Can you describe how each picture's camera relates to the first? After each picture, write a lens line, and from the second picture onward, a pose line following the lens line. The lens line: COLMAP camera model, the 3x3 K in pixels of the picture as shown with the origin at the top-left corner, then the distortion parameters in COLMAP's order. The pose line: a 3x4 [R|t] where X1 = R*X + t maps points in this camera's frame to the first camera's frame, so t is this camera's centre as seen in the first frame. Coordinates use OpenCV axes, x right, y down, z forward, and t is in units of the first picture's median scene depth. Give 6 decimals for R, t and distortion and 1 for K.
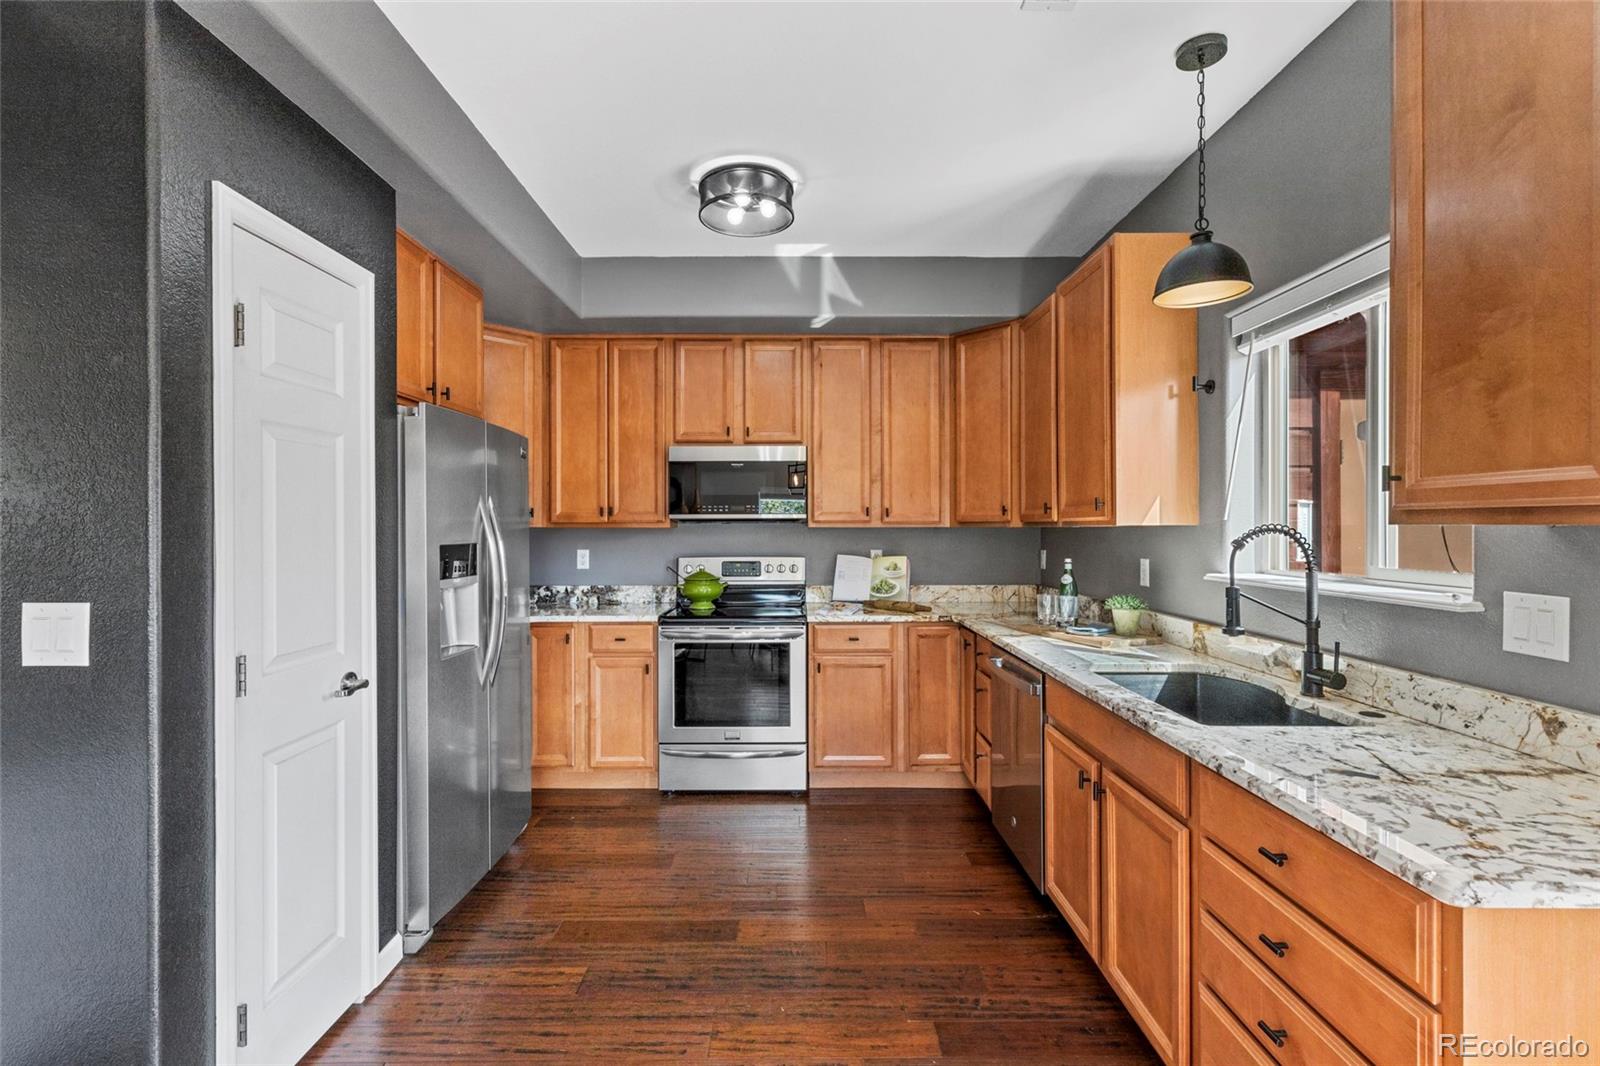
lens RADIAL K [[717.2, 0, 798.5], [0, 717.2, 529.0], [0, 0, 1]] dist [0.002327, -0.001127]
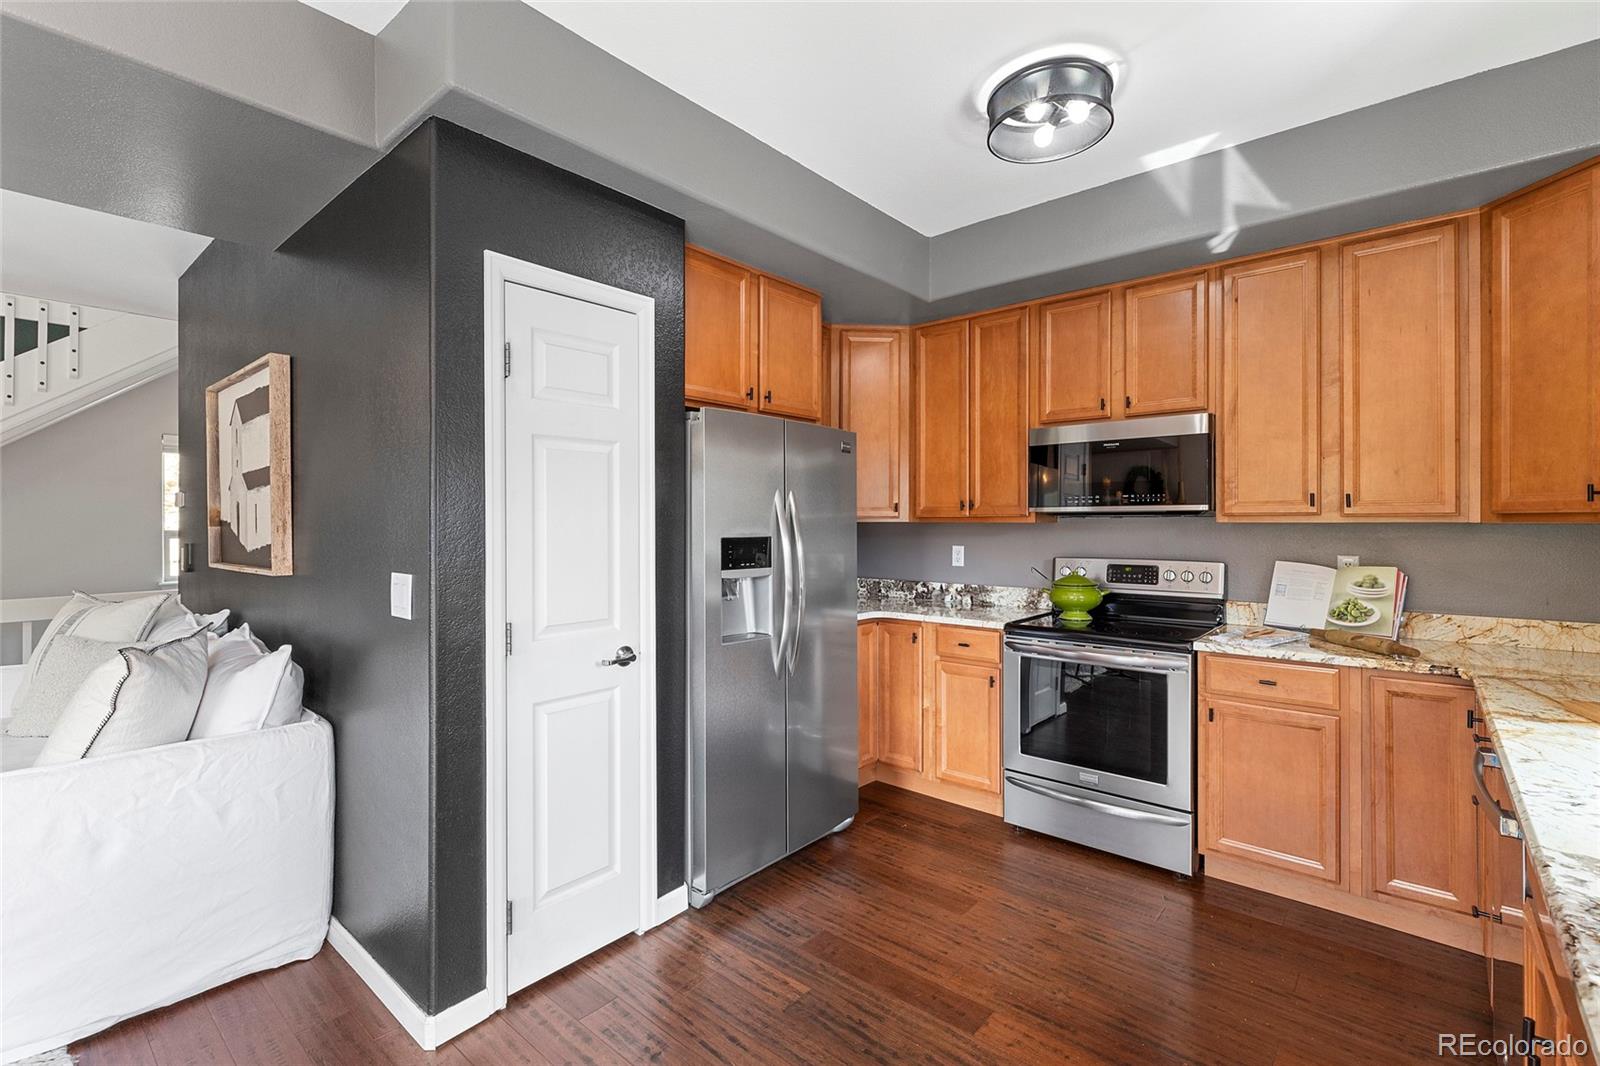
lens RADIAL K [[717.2, 0, 794.8], [0, 717.2, 523.3], [0, 0, 1]] dist [0.002327, -0.001127]
pose [[0.753998, 0.002118, -0.656873, 0.187439], [-0.003766, 0.999992, -0.001099, 0.000953], [0.656866, 0.003303, 0.754000, 0.167895]]
